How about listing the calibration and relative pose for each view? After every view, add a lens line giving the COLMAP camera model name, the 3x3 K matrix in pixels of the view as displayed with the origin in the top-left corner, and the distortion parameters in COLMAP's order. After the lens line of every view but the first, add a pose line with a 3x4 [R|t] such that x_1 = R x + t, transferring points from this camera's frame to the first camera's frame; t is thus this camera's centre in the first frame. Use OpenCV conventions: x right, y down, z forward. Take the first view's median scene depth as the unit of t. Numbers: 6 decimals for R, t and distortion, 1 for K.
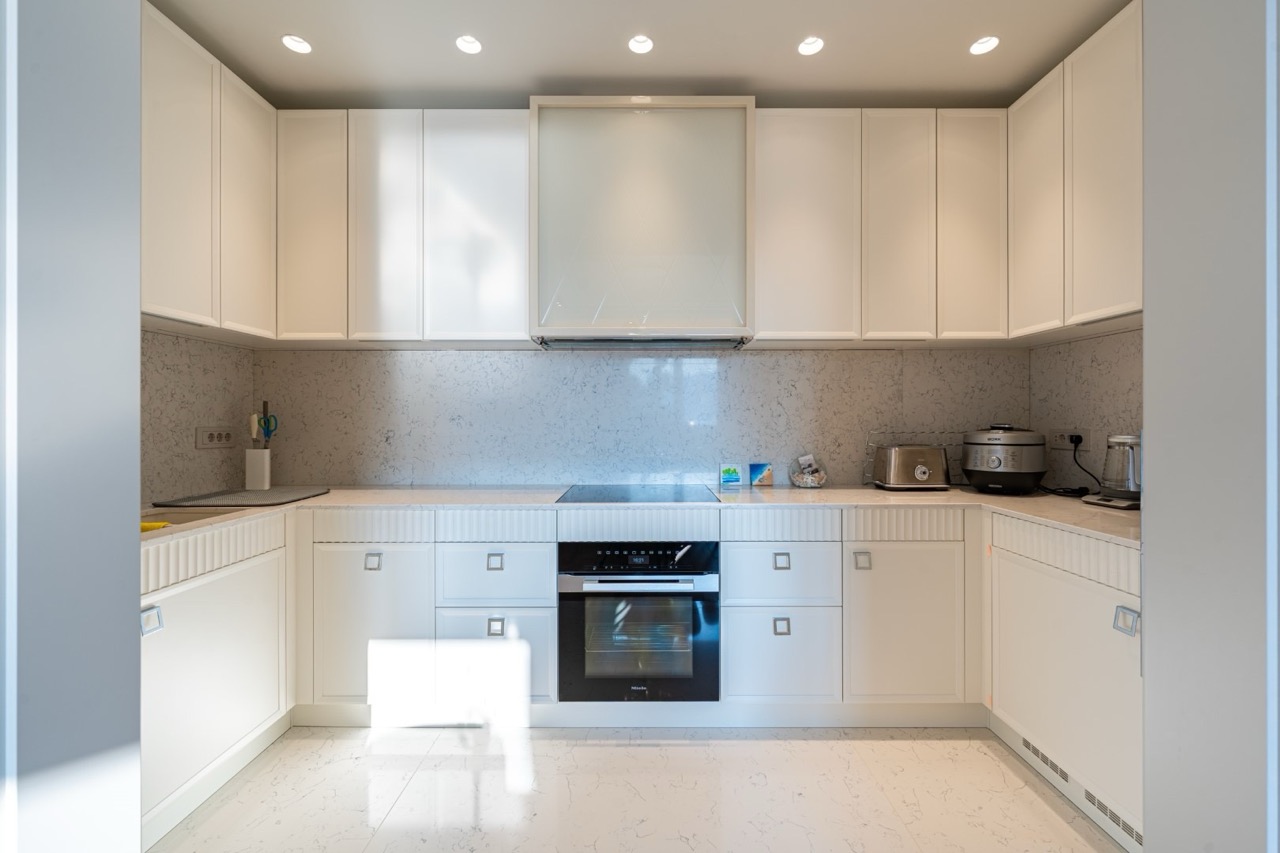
lens RADIAL K [[526.7, 0, 643.2], [0, 526.7, 421.0], [0, 0, 1]] dist [0.002416, 0.000283]
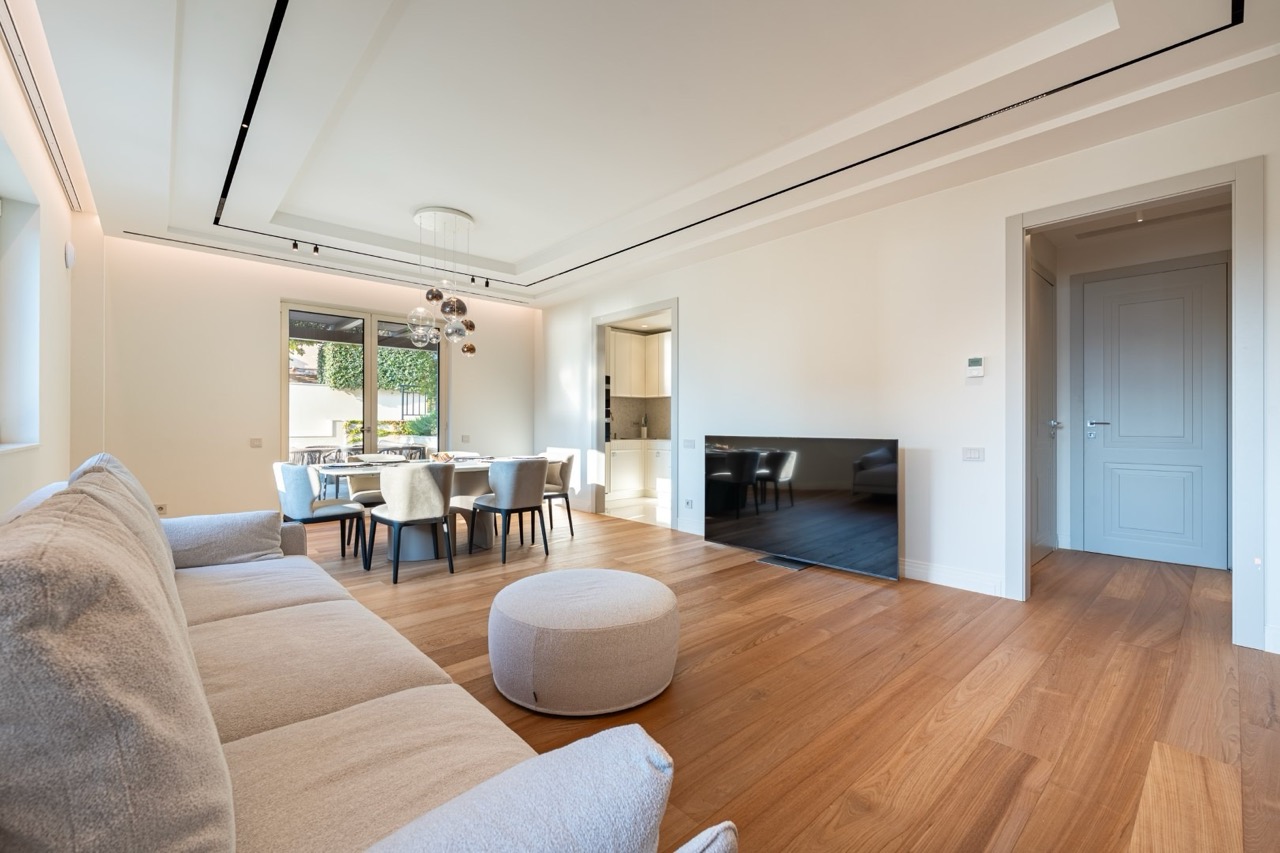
lens RADIAL K [[526.7, 0, 637.6], [0, 526.7, 424.1], [0, 0, 1]] dist [0.002416, 0.000283]
pose [[0.666720, -0.000269, -0.745308, 1.984798], [-0.000722, 0.999999, -0.001007, 0.037506], [0.745308, 0.001210, 0.666719, -1.481302]]
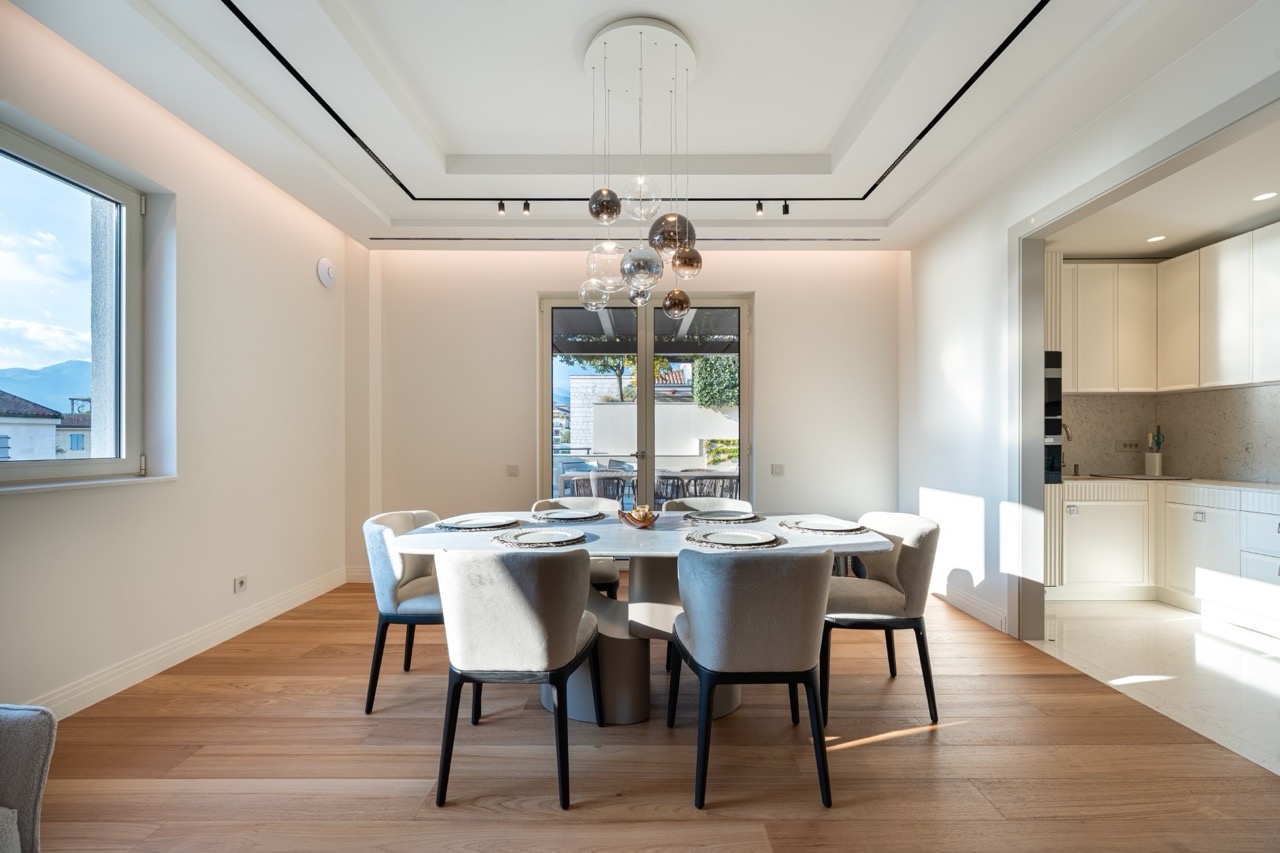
lens RADIAL K [[526.7, 0, 638.7], [0, 526.7, 441.1], [0, 0, 1]] dist [0.002416, 0.000283]
pose [[-0.013229, 0.000462, -0.999912, 1.087811], [0.001408, 0.999999, 0.000444, 0.010928], [0.999912, -0.001402, -0.013229, -0.717586]]
